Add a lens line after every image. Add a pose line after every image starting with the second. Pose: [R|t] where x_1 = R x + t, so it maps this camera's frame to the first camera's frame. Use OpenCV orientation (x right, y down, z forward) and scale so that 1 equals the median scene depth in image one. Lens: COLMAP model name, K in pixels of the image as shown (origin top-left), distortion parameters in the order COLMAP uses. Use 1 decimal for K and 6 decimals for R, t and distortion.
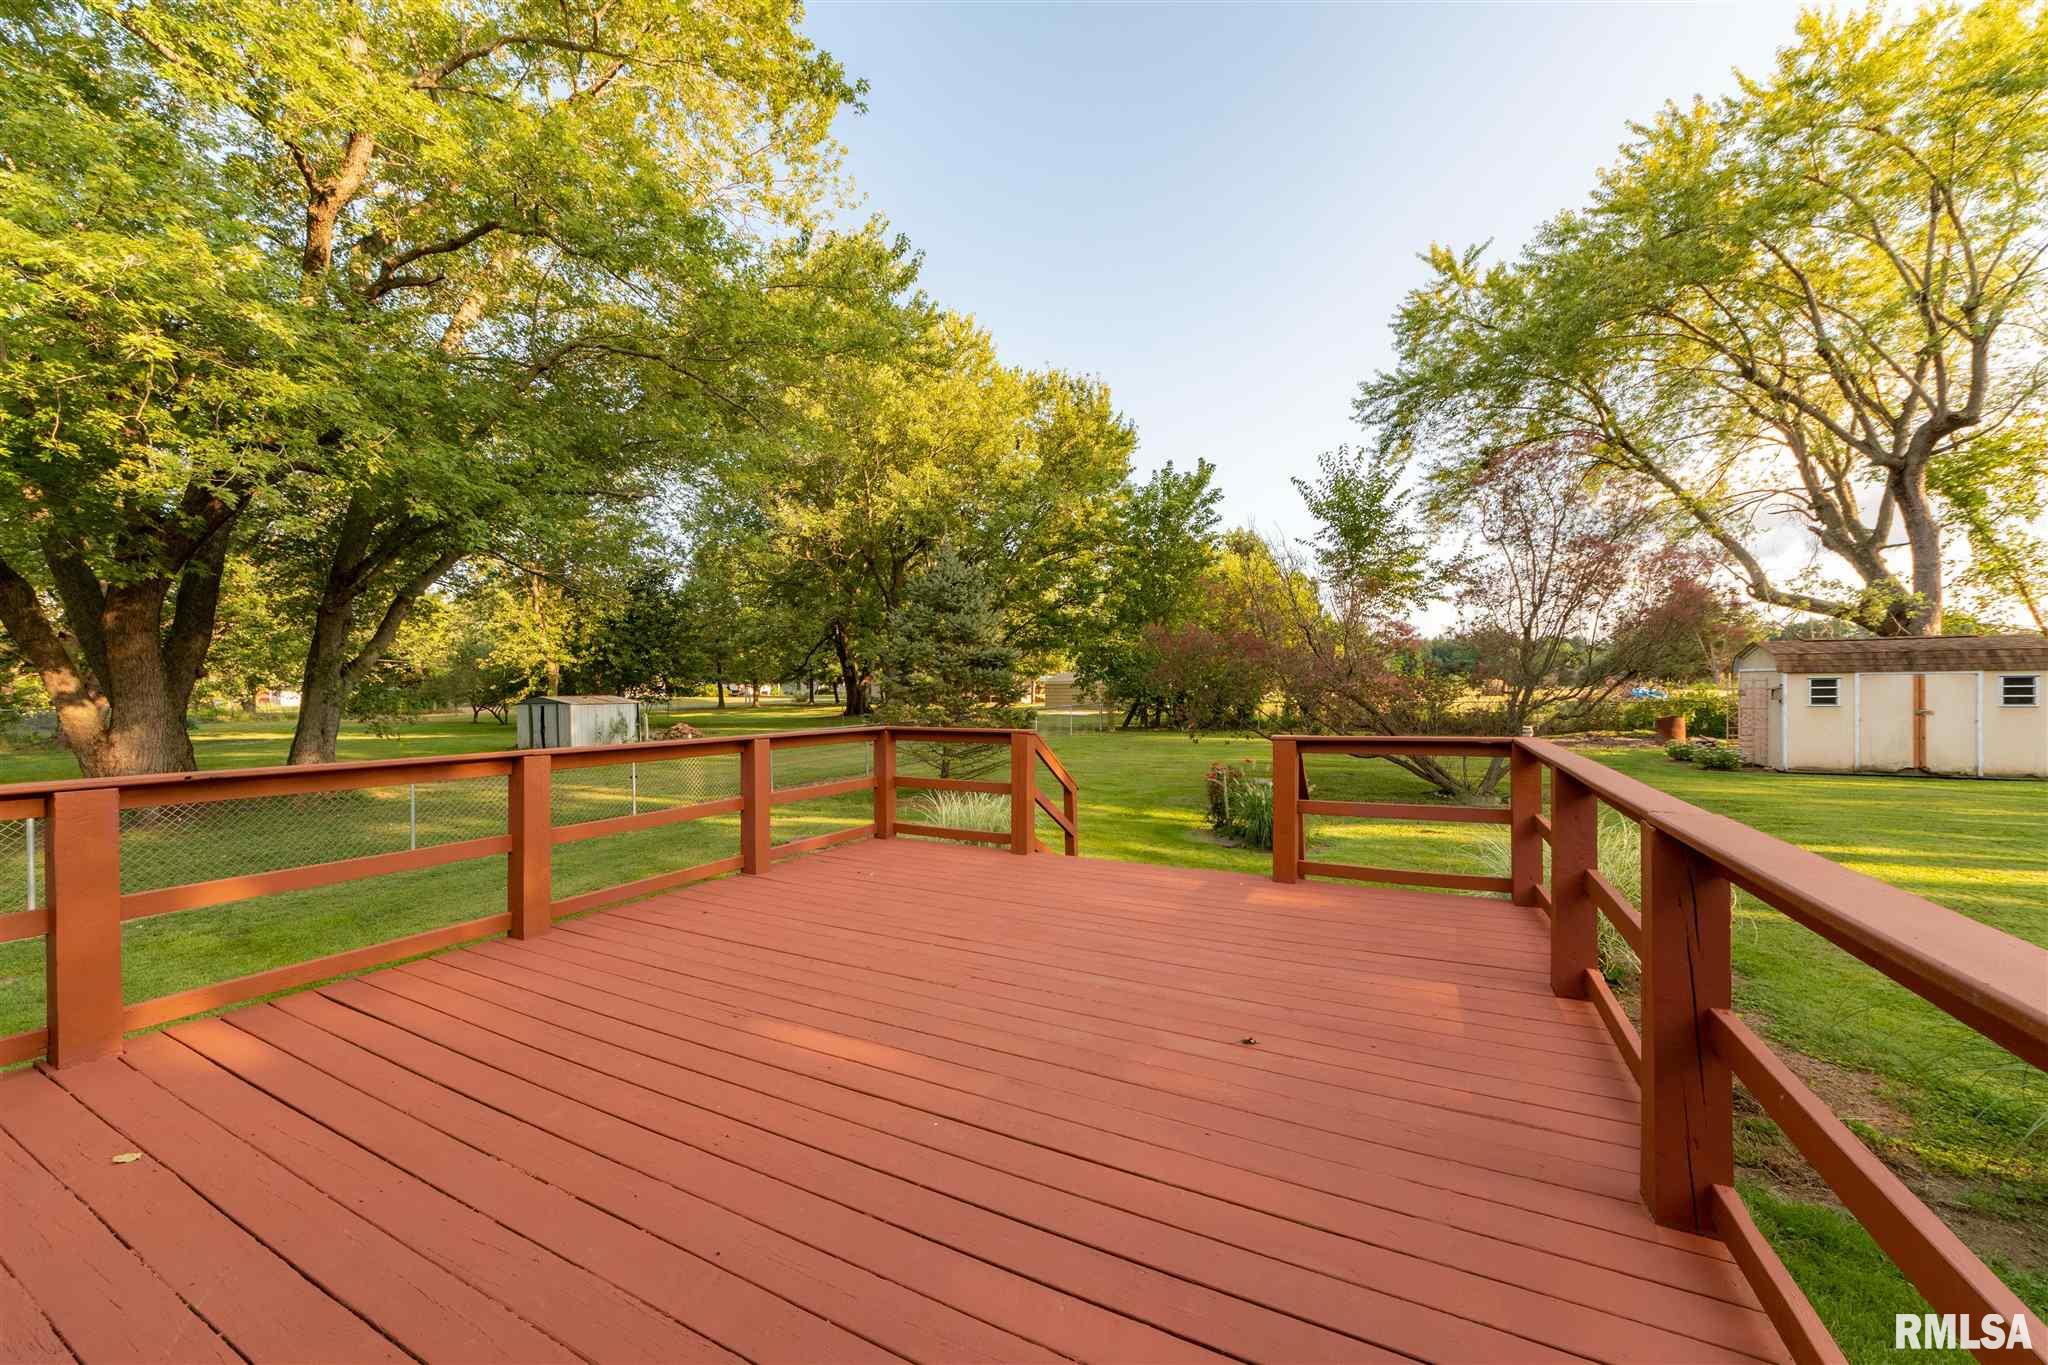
lens RADIAL K [[744.6, 0, 1026.3], [0, 744.6, 696.8], [0, 0, 1]] dist [0.001761, 0.002765]
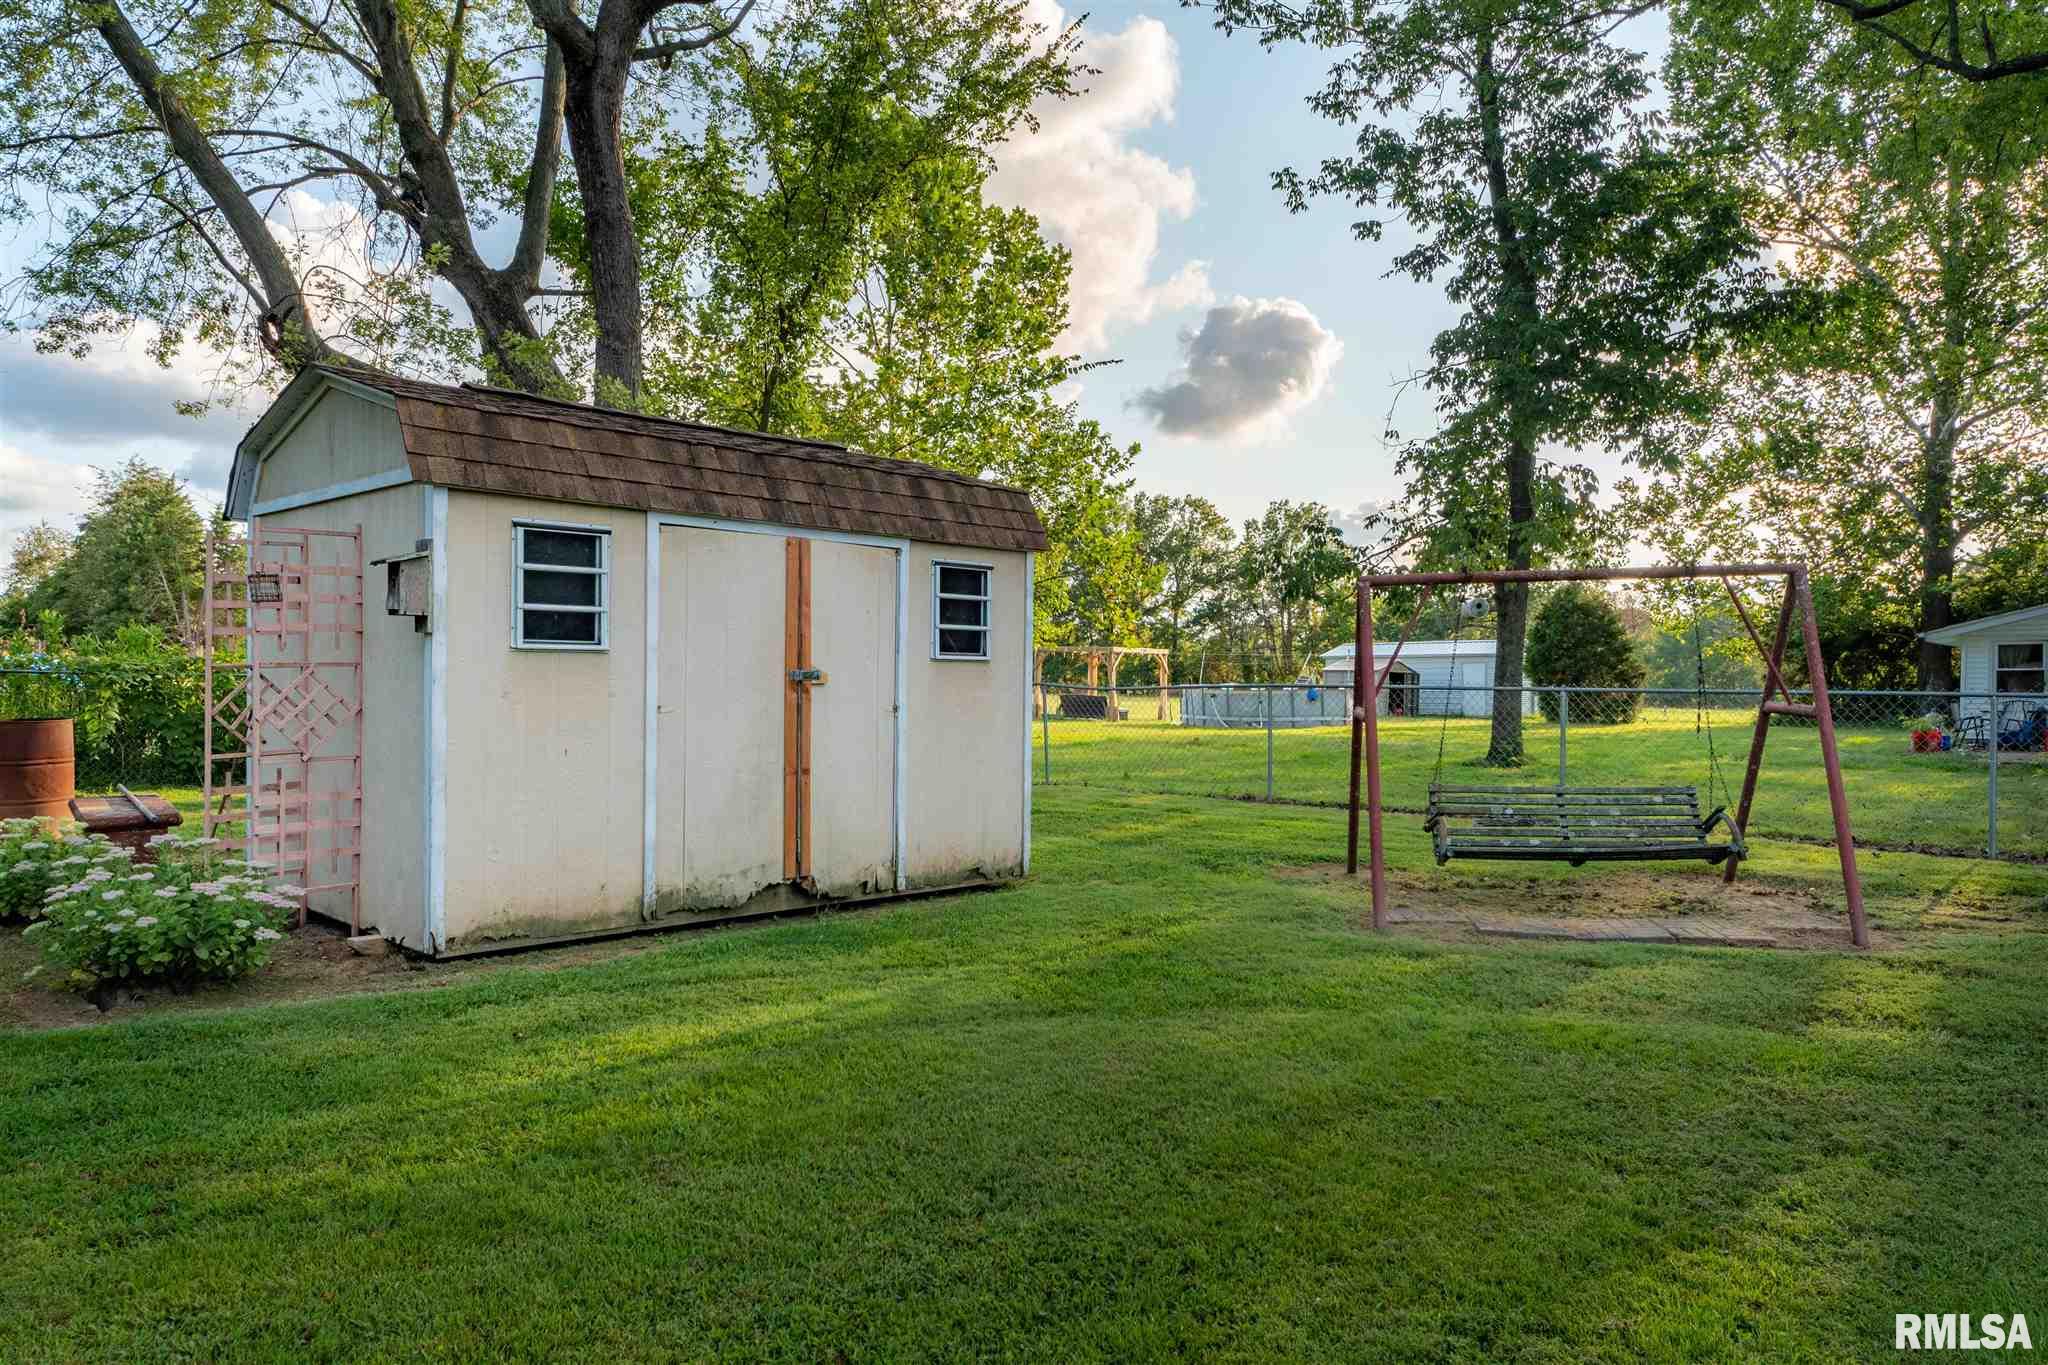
lens RADIAL K [[1425.1, 0, 1023.5], [0, 1425.1, 689.8], [0, 0, 1]] dist [-0.000985, -0.001275]
pose [[0.292759, 0.009896, 0.956135, 0.690357], [-0.003839, 0.999951, -0.009174, 0.028607], [-0.956179, -0.000984, 0.292782, 0.737839]]
